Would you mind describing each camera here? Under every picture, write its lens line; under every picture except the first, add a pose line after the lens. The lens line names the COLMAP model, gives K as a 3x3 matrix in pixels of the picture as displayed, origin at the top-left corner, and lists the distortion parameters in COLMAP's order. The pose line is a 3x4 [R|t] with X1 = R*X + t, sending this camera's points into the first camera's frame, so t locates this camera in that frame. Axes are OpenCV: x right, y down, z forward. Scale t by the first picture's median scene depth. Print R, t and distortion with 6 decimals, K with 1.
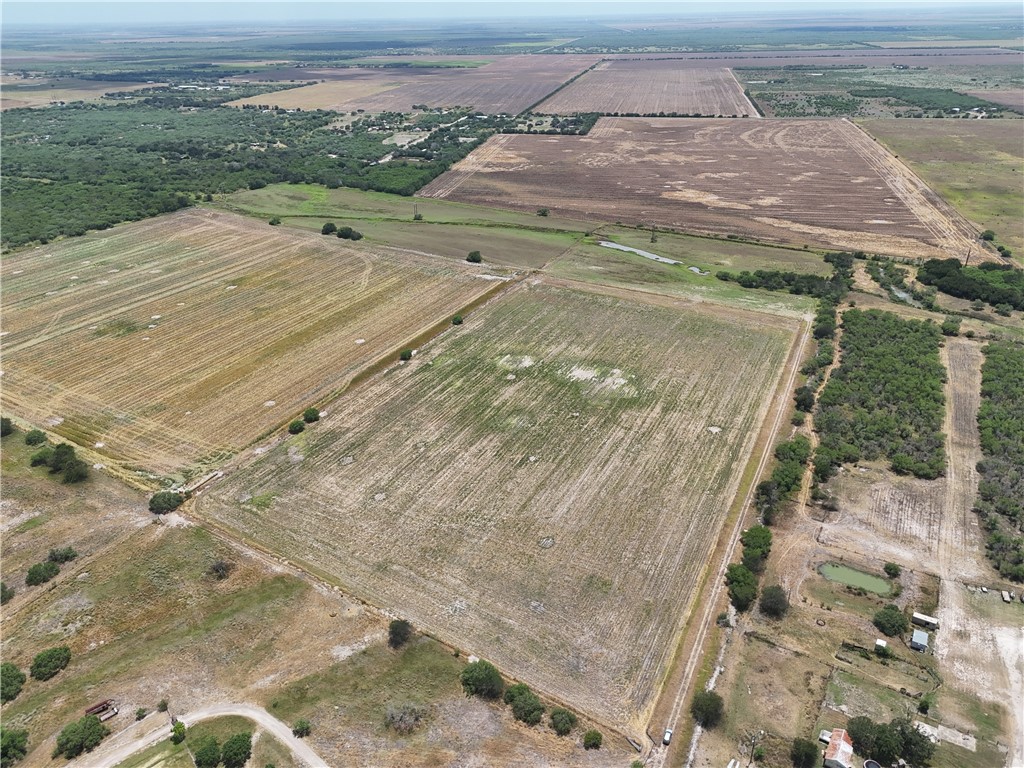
lens RADIAL K [[756.2, 0, 514.1], [0, 756.2, 386.4], [0, 0, 1]] dist [0.068155, -0.065399]
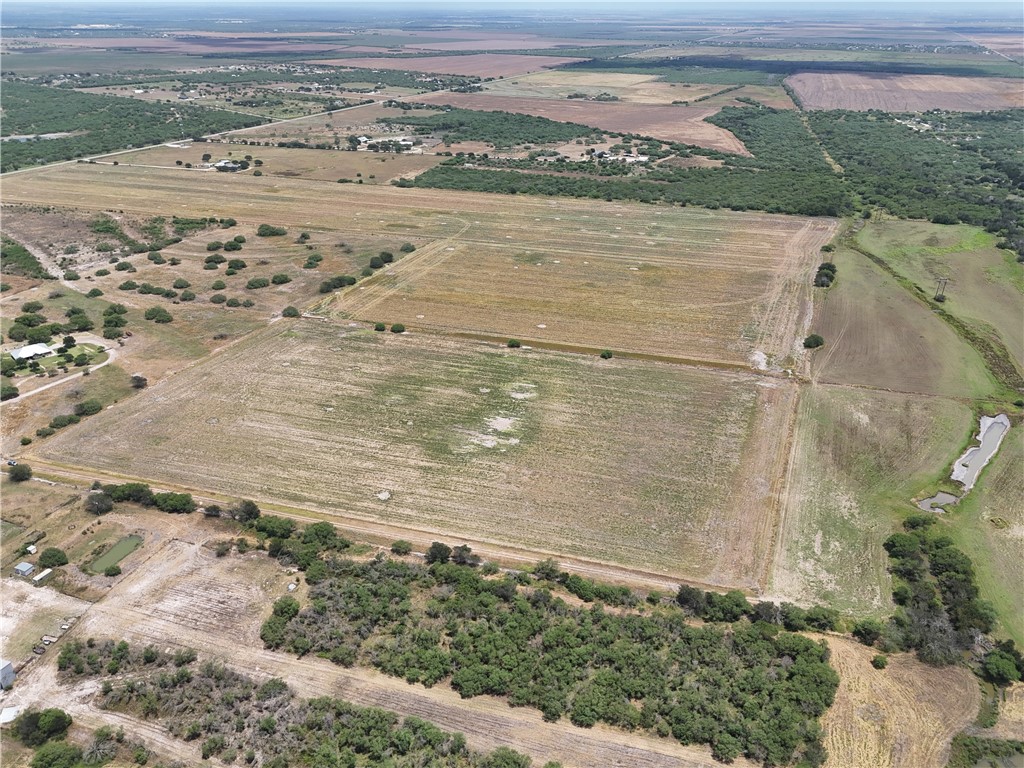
lens RADIAL K [[756.2, 0, 514.1], [0, 756.2, 386.4], [0, 0, 1]] dist [0.068155, -0.065399]
pose [[0.180223, 0.456664, -0.871193, 0.798425], [-0.442178, 0.828771, 0.342955, -0.344691], [0.878635, 0.323414, 0.351290, 0.569871]]
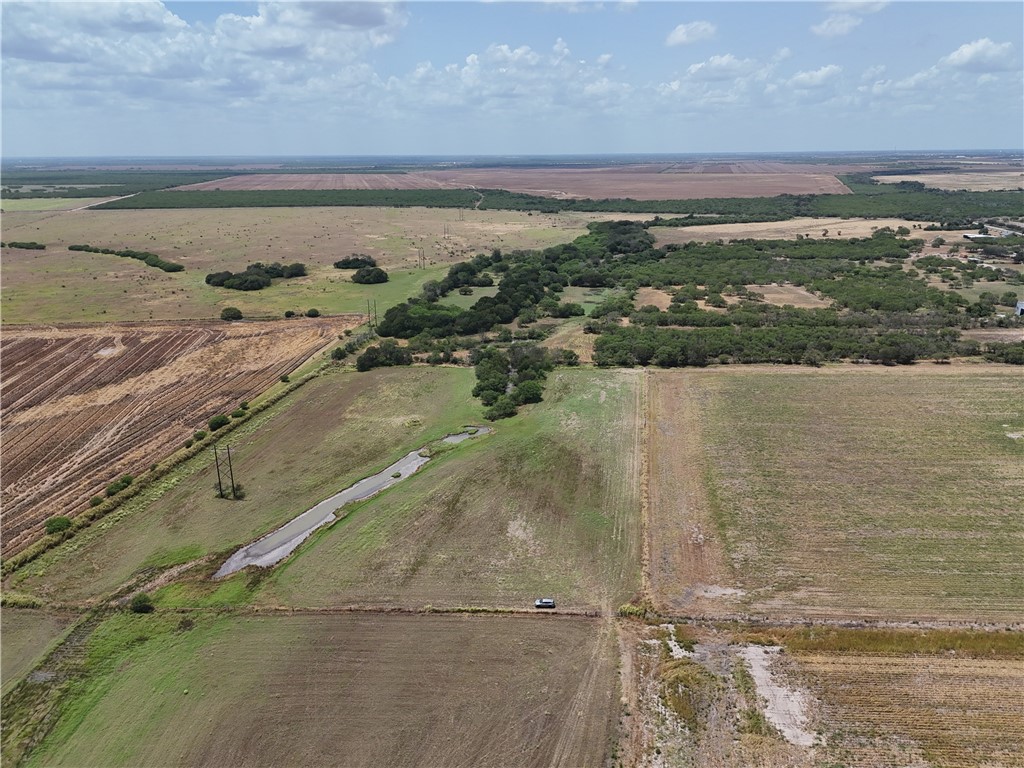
lens RADIAL K [[756.2, 0, 514.1], [0, 756.2, 386.4], [0, 0, 1]] dist [0.068155, -0.065399]
pose [[-0.394912, -0.252879, 0.883231, -0.232610], [0.419598, 0.805601, 0.418264, -0.444786], [-0.817302, 0.535779, -0.212034, 1.281543]]
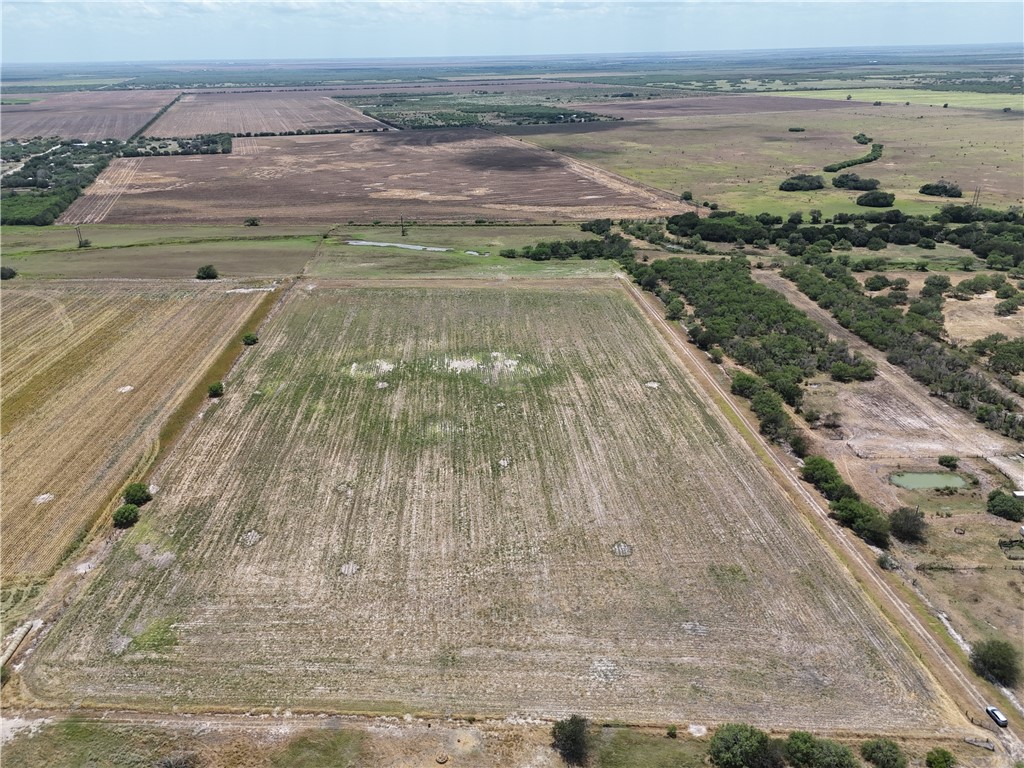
lens RADIAL K [[756.2, 0, 514.1], [0, 756.2, 386.4], [0, 0, 1]] dist [0.068155, -0.065399]
pose [[0.865026, -0.201376, 0.459541, -0.209716], [0.224862, 0.974384, 0.003713, 0.014205], [-0.448517, 0.100121, 0.888149, 0.217249]]
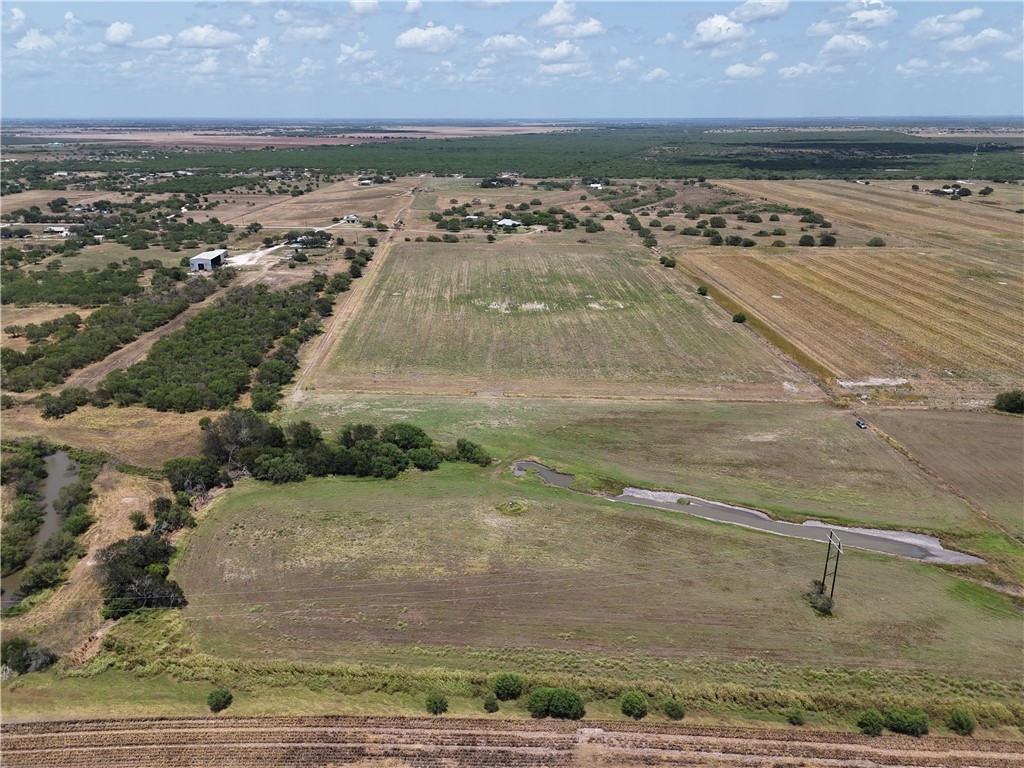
lens RADIAL K [[756.2, 0, 514.1], [0, 756.2, 386.4], [0, 0, 1]] dist [0.068155, -0.065399]
pose [[-0.877203, 0.178262, -0.445800, 0.507488], [-0.197534, 0.712292, 0.673513, -0.535116], [0.437602, 0.678869, -0.589612, 1.439793]]
